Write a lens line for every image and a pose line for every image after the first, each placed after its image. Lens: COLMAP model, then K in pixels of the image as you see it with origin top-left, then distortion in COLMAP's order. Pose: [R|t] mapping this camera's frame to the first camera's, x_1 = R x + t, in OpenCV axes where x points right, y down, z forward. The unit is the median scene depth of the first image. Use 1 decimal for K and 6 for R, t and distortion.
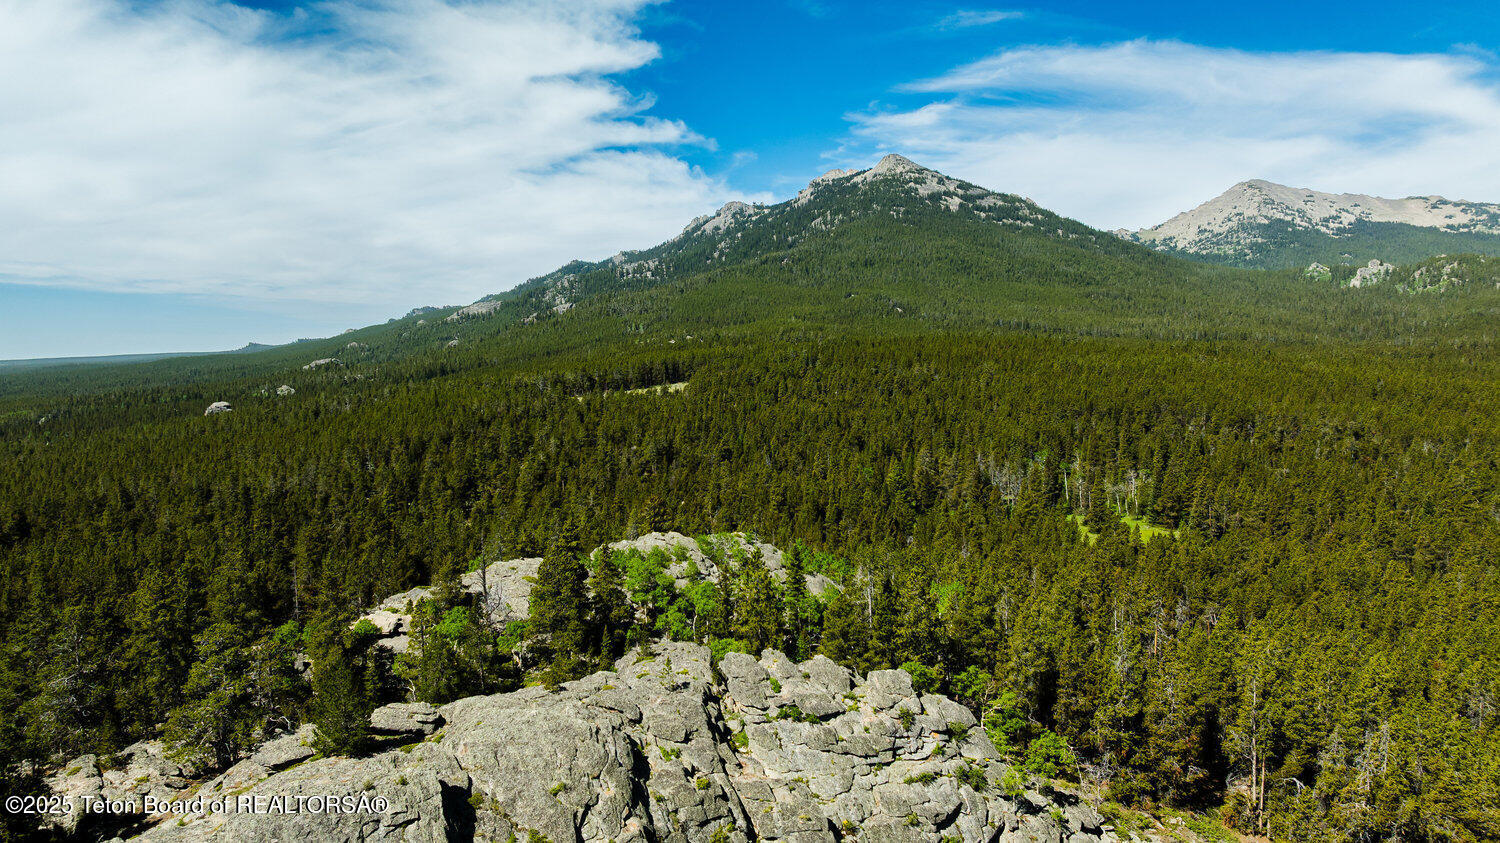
lens RADIAL K [[1047.7, 0, 748.8], [0, 1047.7, 422.2], [0, 0, 1]] dist [-0.018933, -0.009177]
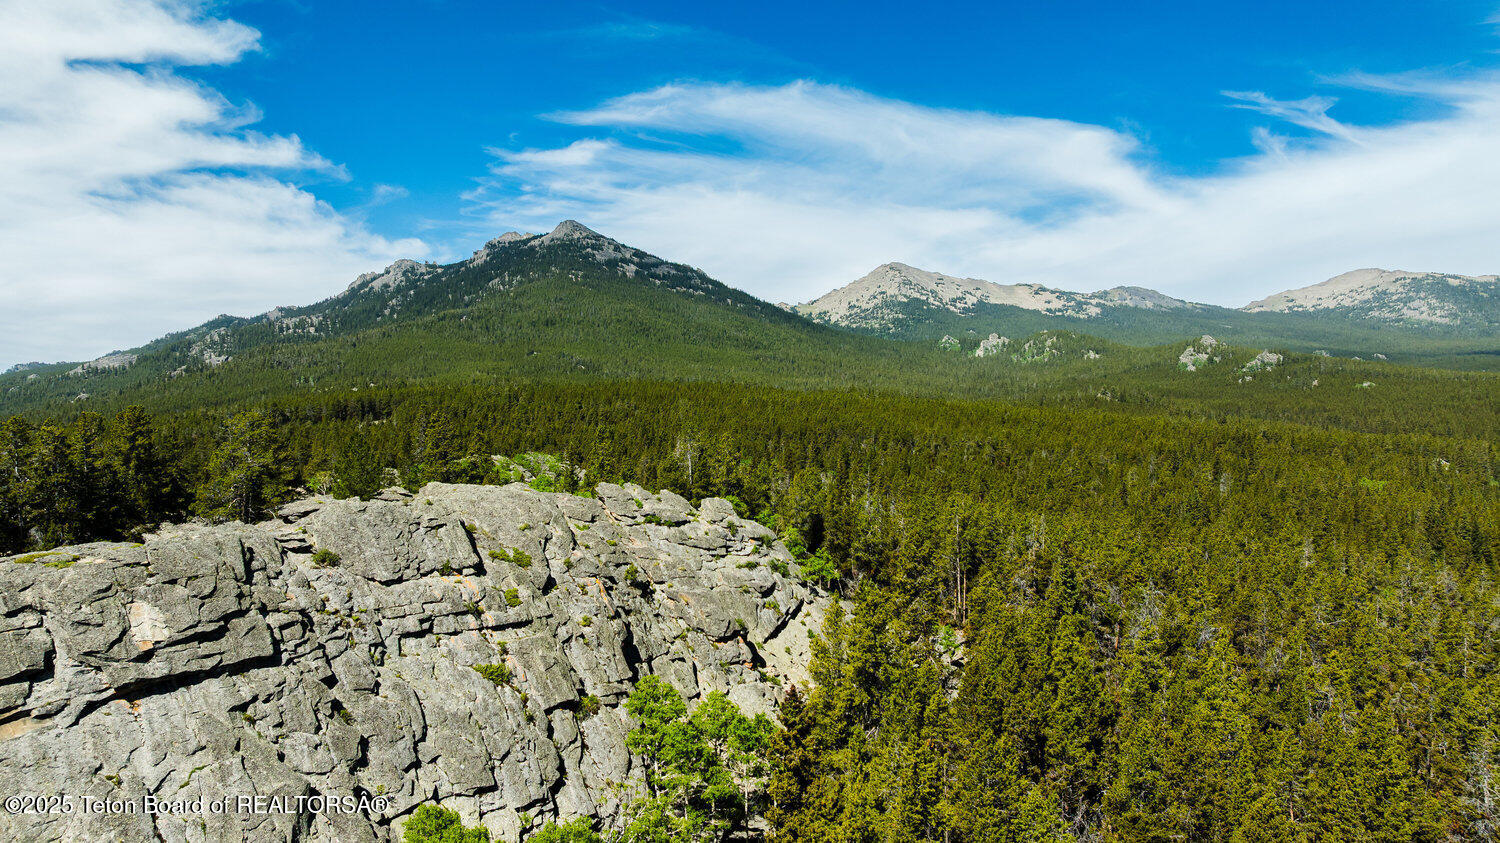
lens RADIAL K [[1047.7, 0, 748.8], [0, 1047.7, 422.2], [0, 0, 1]] dist [-0.018933, -0.009177]
pose [[0.952222, 0.002557, 0.305396, -0.011006], [0.017285, 0.997911, -0.062252, 0.010395], [-0.304917, 0.064556, 0.950189, -0.013838]]
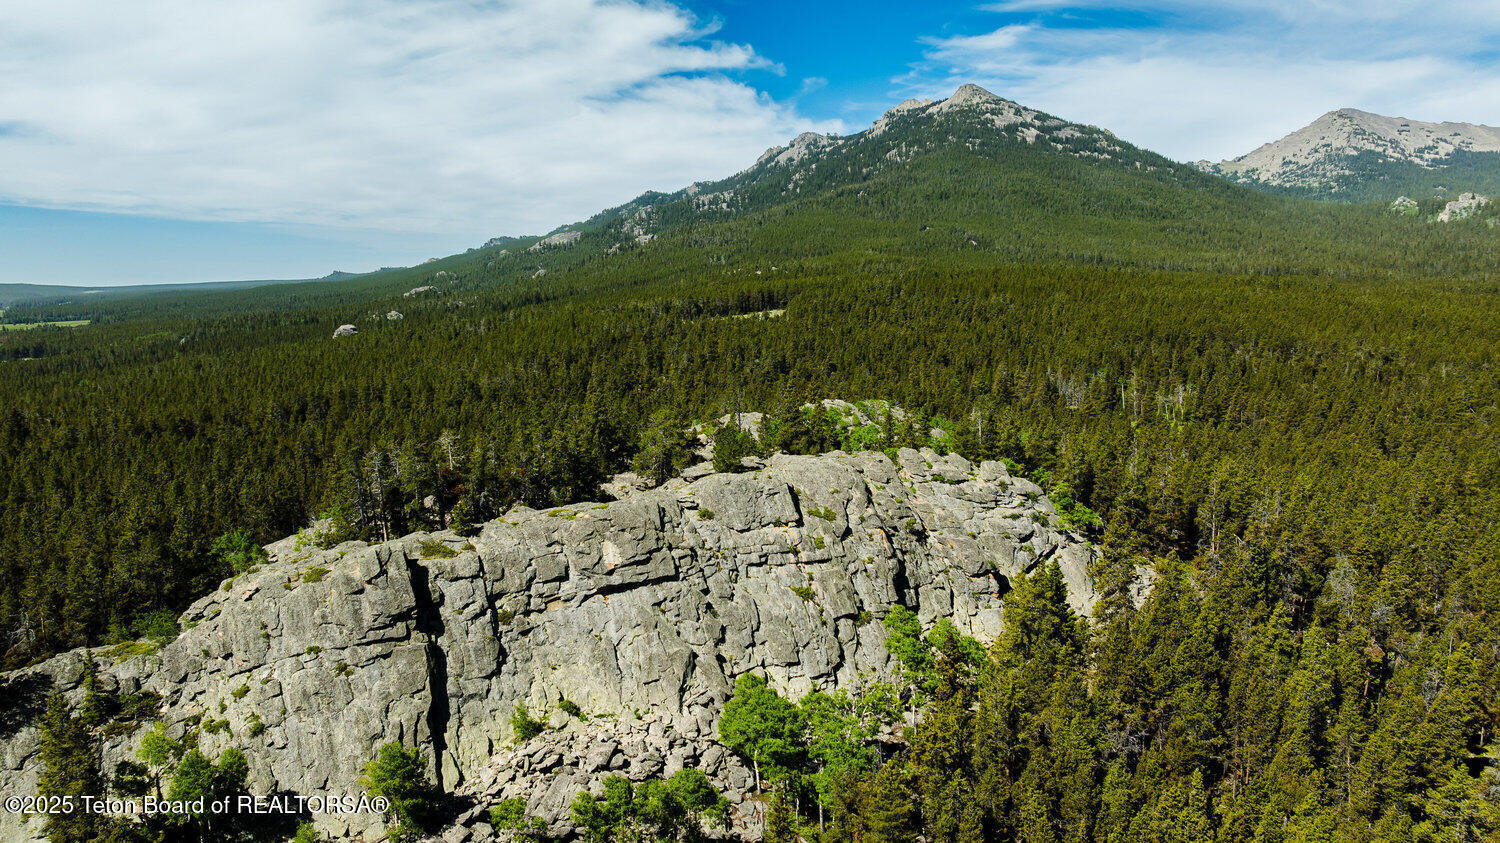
lens RADIAL K [[1047.7, 0, 748.8], [0, 1047.7, 422.2], [0, 0, 1]] dist [-0.018933, -0.009177]
pose [[0.997945, 0.015448, -0.062187, -0.007609], [-0.011393, 0.997818, 0.065036, 0.002983], [0.063056, -0.064194, 0.995943, -0.034935]]
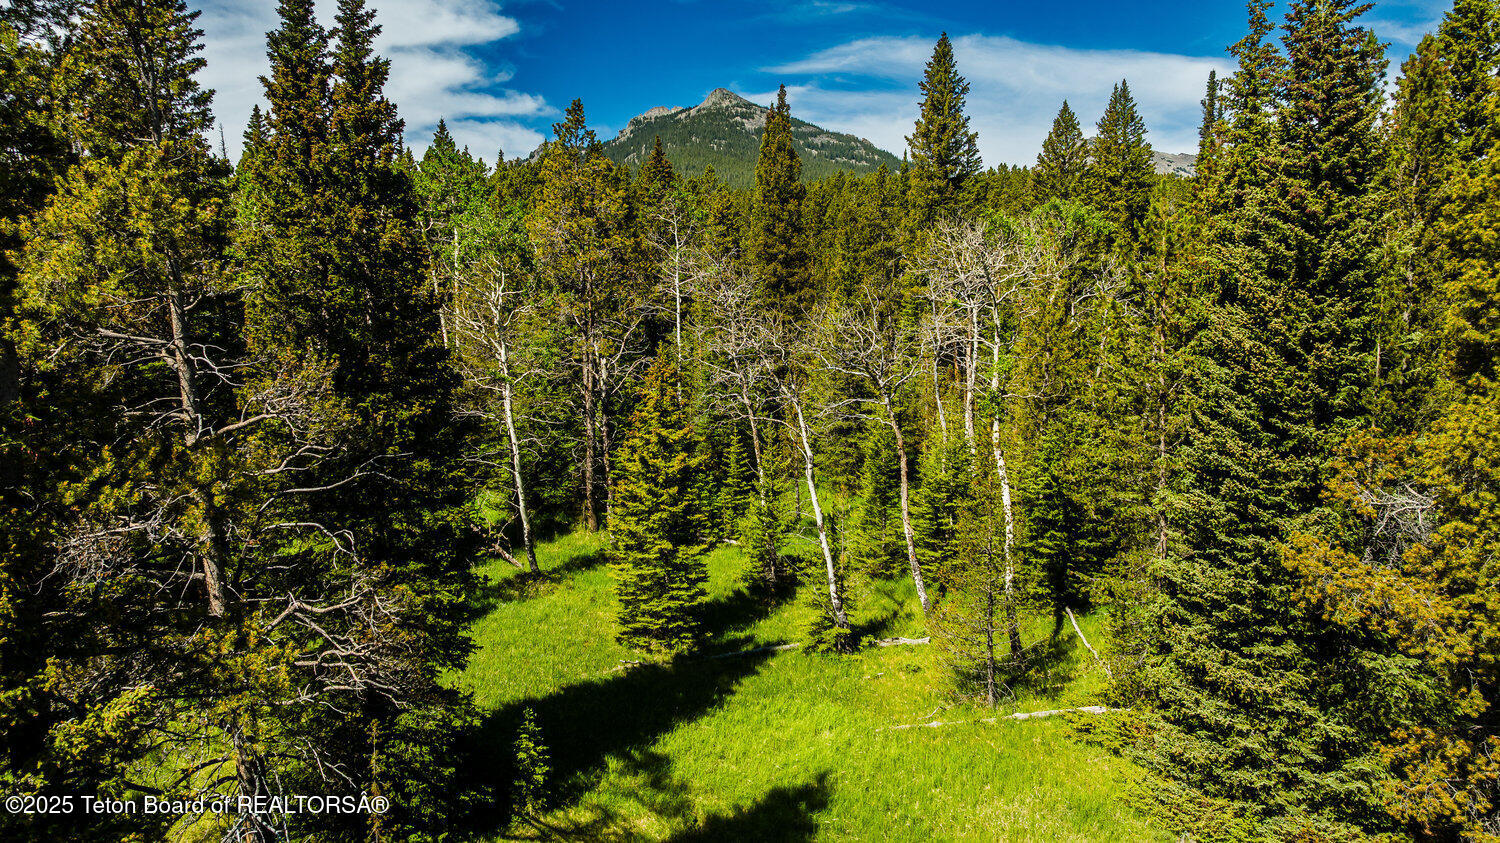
lens RADIAL K [[1047.7, 0, 748.8], [0, 1047.7, 422.2], [0, 0, 1]] dist [-0.018933, -0.009177]
pose [[0.990275, -0.011340, 0.138663, 0.054823], [0.007439, 0.999563, 0.028620, 0.011114], [-0.138927, -0.027310, 0.989926, 0.148907]]
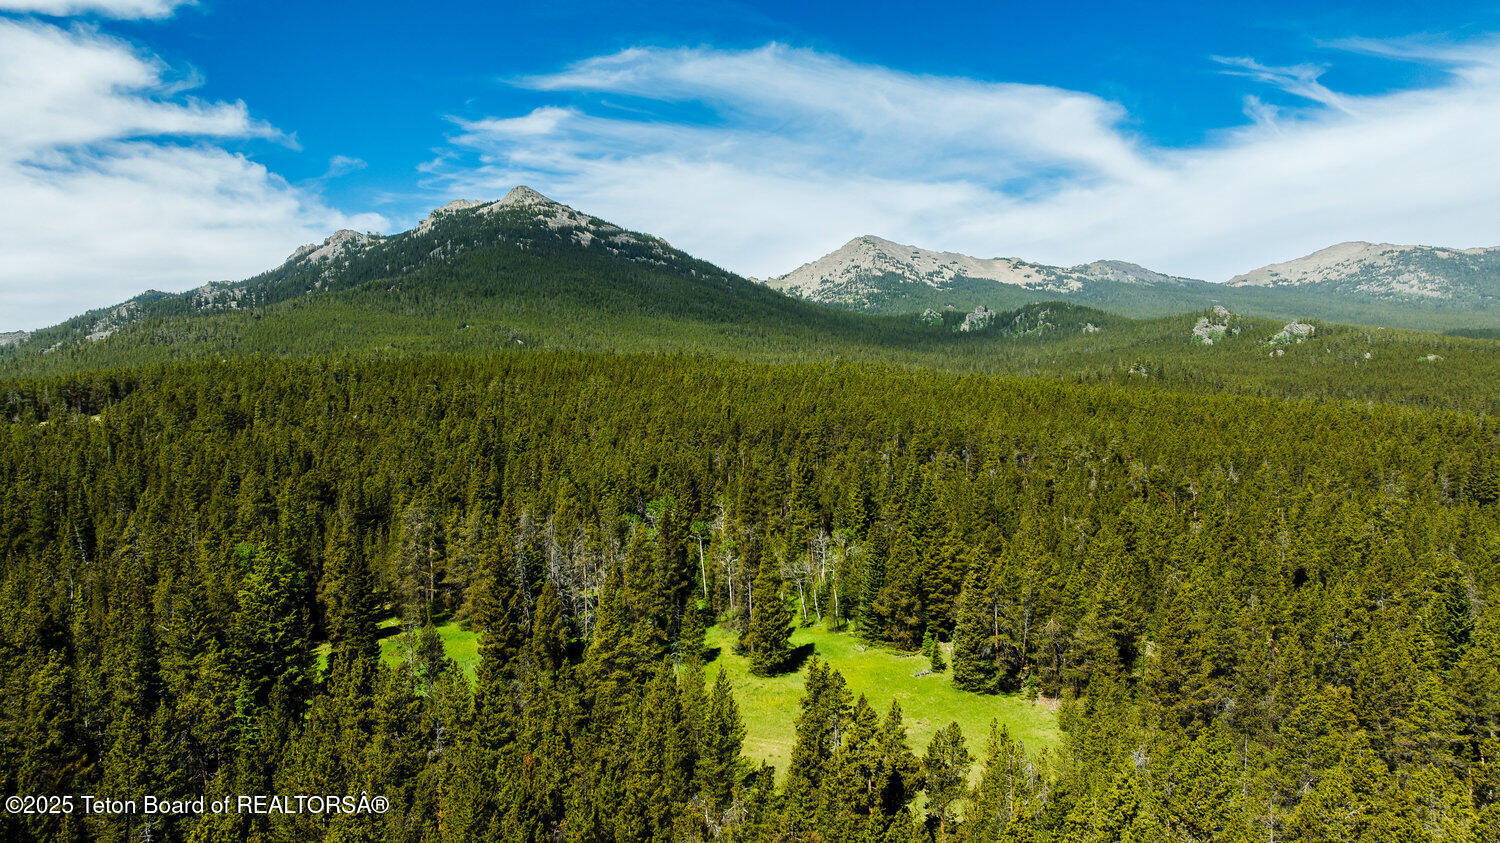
lens RADIAL K [[1047.7, 0, 748.8], [0, 1047.7, 422.2], [0, 0, 1]] dist [-0.018933, -0.009177]
pose [[0.943298, -0.008683, 0.331834, 0.026510], [0.024061, 0.998817, -0.042261, 0.002084], [-0.331074, 0.047849, 0.942391, 0.086384]]
